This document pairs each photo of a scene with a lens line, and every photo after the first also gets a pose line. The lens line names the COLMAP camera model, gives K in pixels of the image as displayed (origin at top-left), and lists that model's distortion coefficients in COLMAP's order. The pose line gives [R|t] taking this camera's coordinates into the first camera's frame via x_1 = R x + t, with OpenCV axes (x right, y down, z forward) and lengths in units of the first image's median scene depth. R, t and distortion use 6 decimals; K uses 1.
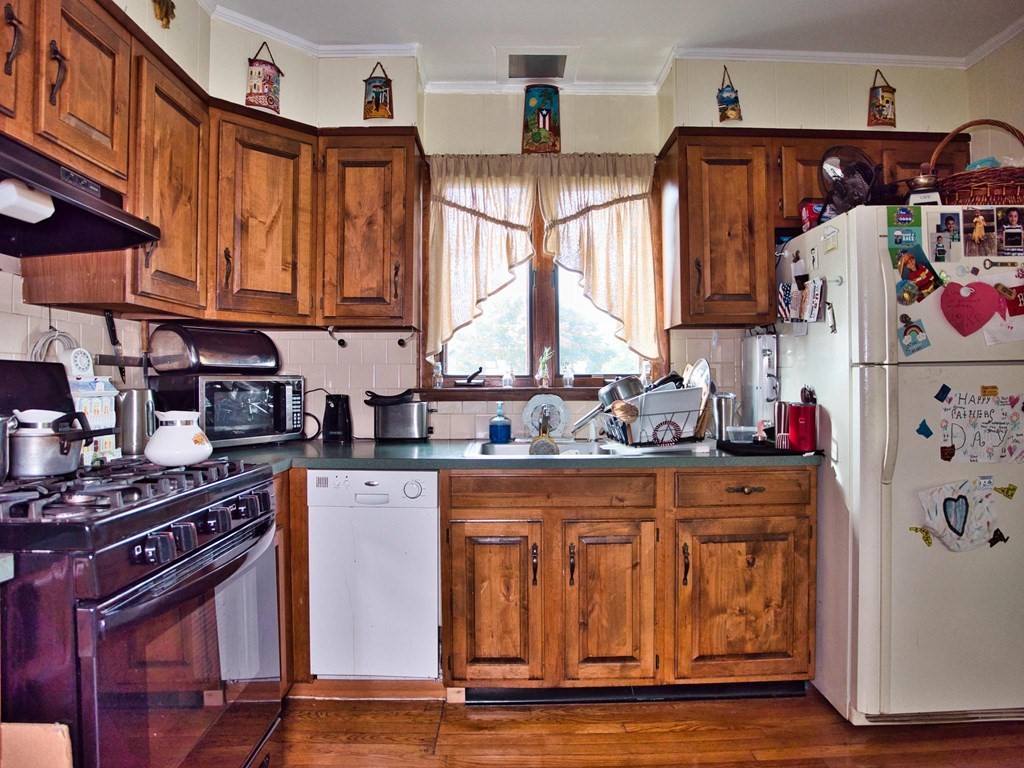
lens RADIAL K [[632.8, 0, 512.0], [0, 632.8, 384.0], [0, 0, 1]] dist [-0.086871, 0.036993]
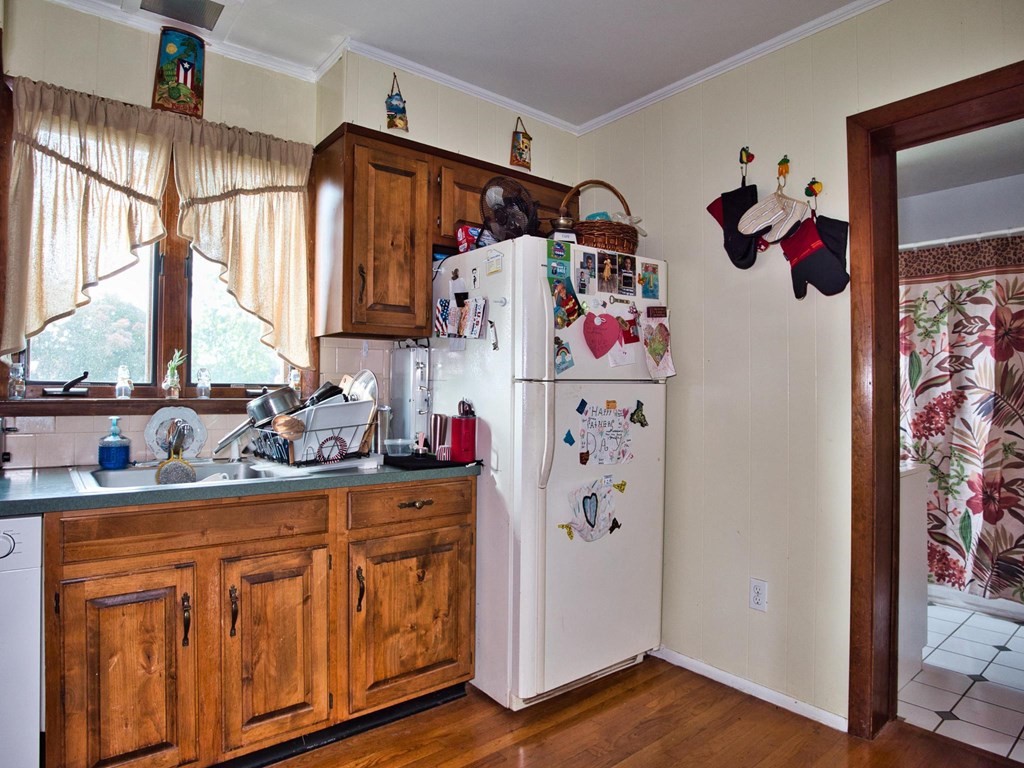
lens RADIAL K [[632.8, 0, 512.0], [0, 632.8, 384.0], [0, 0, 1]] dist [-0.086871, 0.036993]
pose [[0.782883, 0.017696, 0.621917, -0.128630], [-0.010728, 0.999831, -0.014944, -0.007415], [-0.622076, 0.005028, 0.782941, 0.121319]]
